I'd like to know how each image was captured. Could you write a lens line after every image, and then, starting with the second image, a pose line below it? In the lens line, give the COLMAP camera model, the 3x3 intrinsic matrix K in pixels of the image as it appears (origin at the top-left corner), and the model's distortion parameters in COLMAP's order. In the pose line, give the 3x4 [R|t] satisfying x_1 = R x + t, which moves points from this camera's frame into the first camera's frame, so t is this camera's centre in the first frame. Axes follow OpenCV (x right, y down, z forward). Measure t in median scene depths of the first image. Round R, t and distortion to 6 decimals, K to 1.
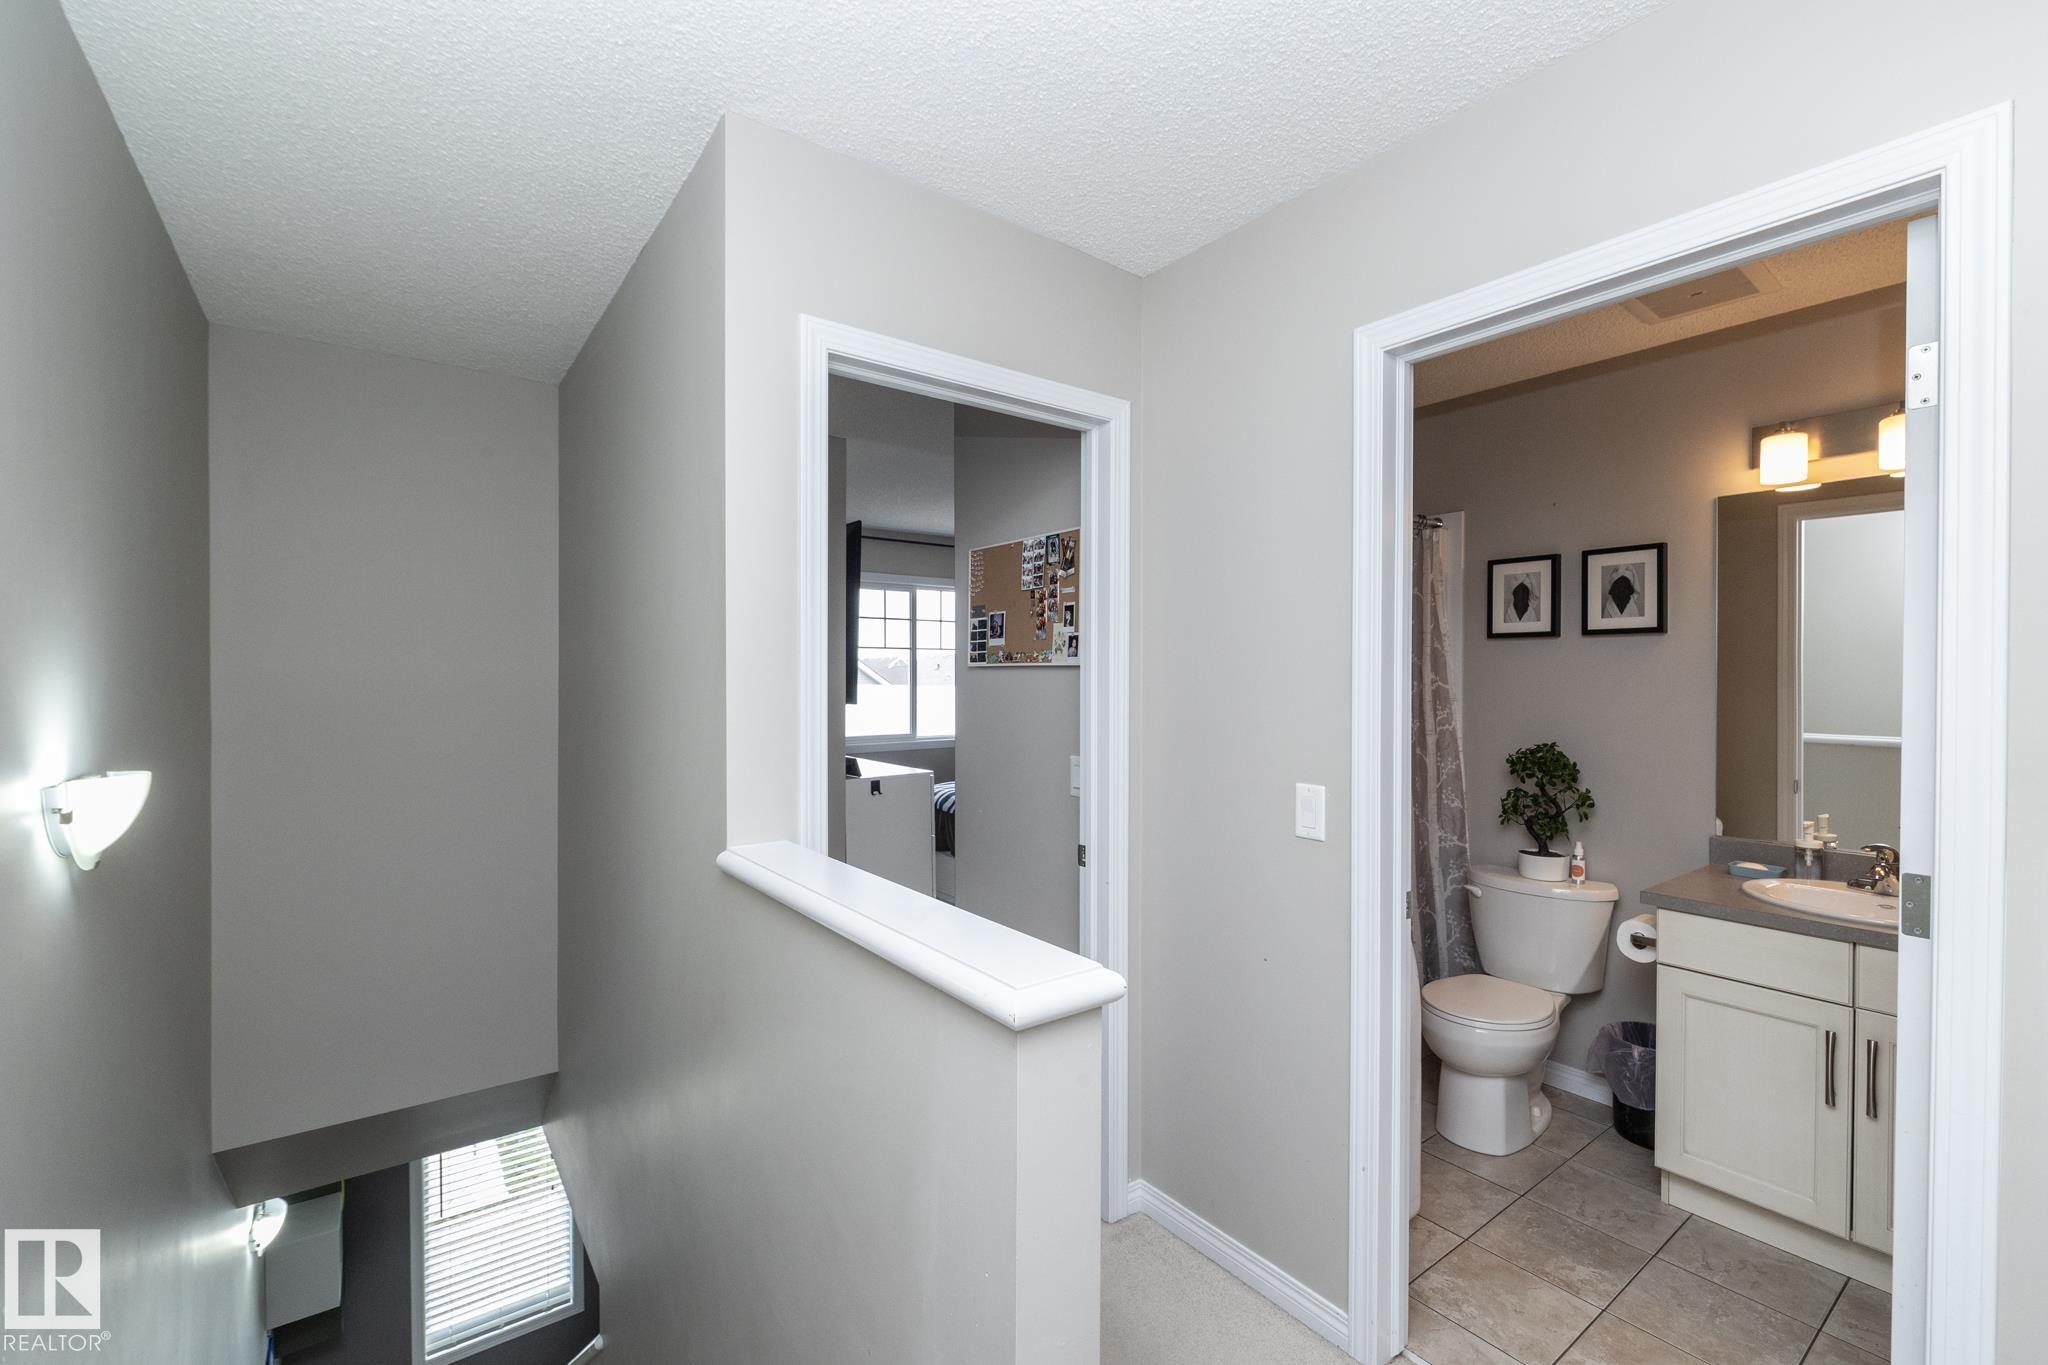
lens RADIAL K [[868.1, 0, 1021.9], [0, 868.1, 682.5], [0, 0, 1]] dist [-0.000074, -0.000722]
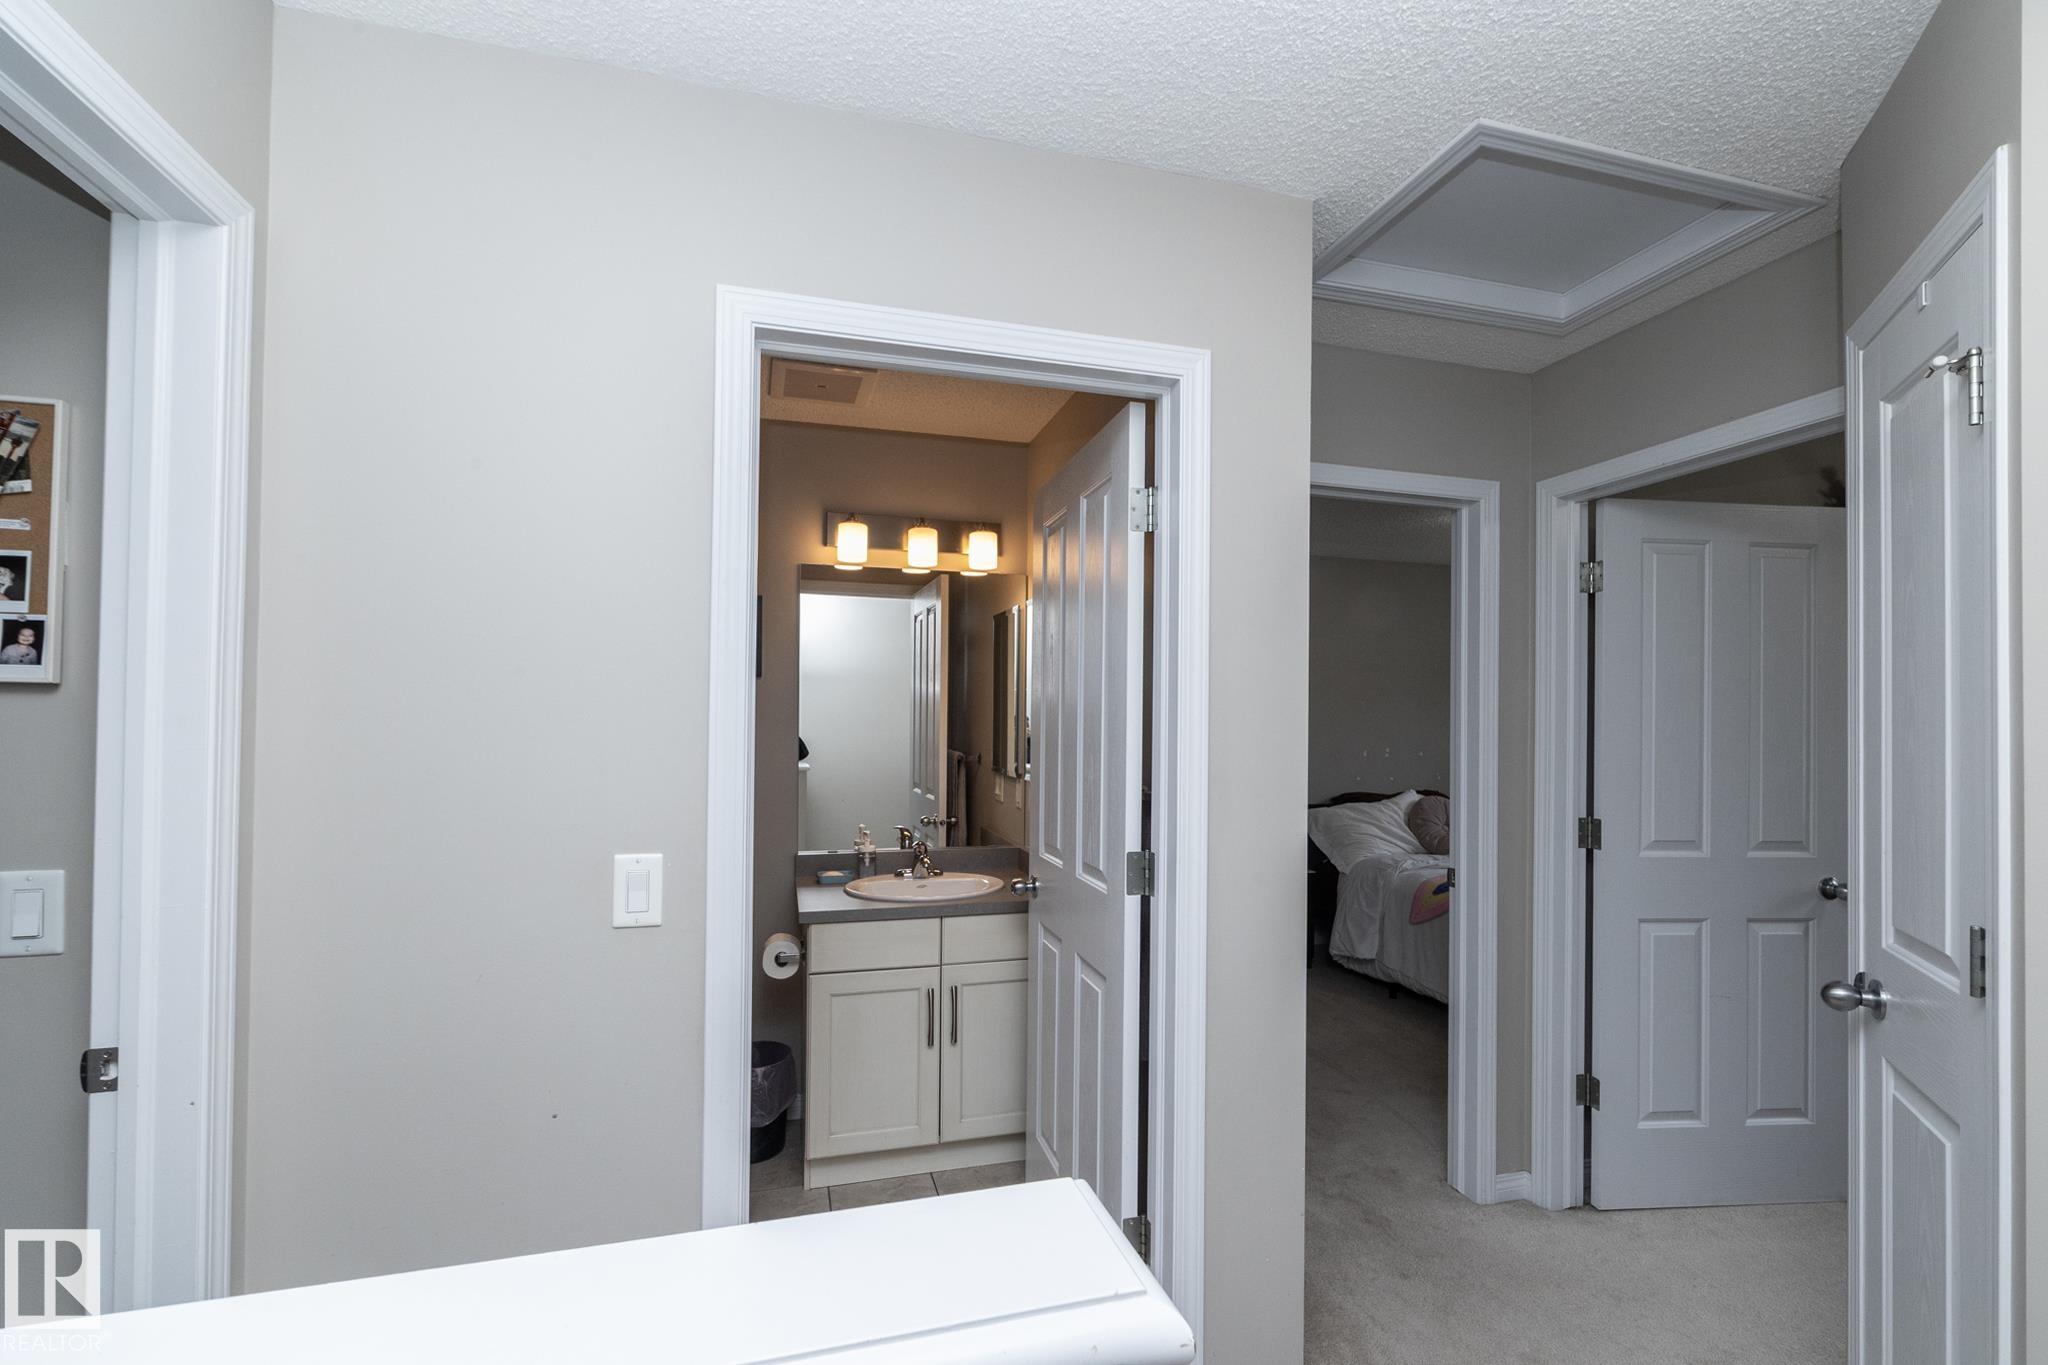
lens RADIAL K [[867.9, 0, 1017.4], [0, 867.9, 712.7], [0, 0, 1]] dist [0.011106, -0.000111]
pose [[0.371876, 0.012642, 0.928196, -0.210775], [-0.000248, 0.999909, -0.013519, 0.004012], [-0.928282, 0.004797, 0.371845, 0.347001]]
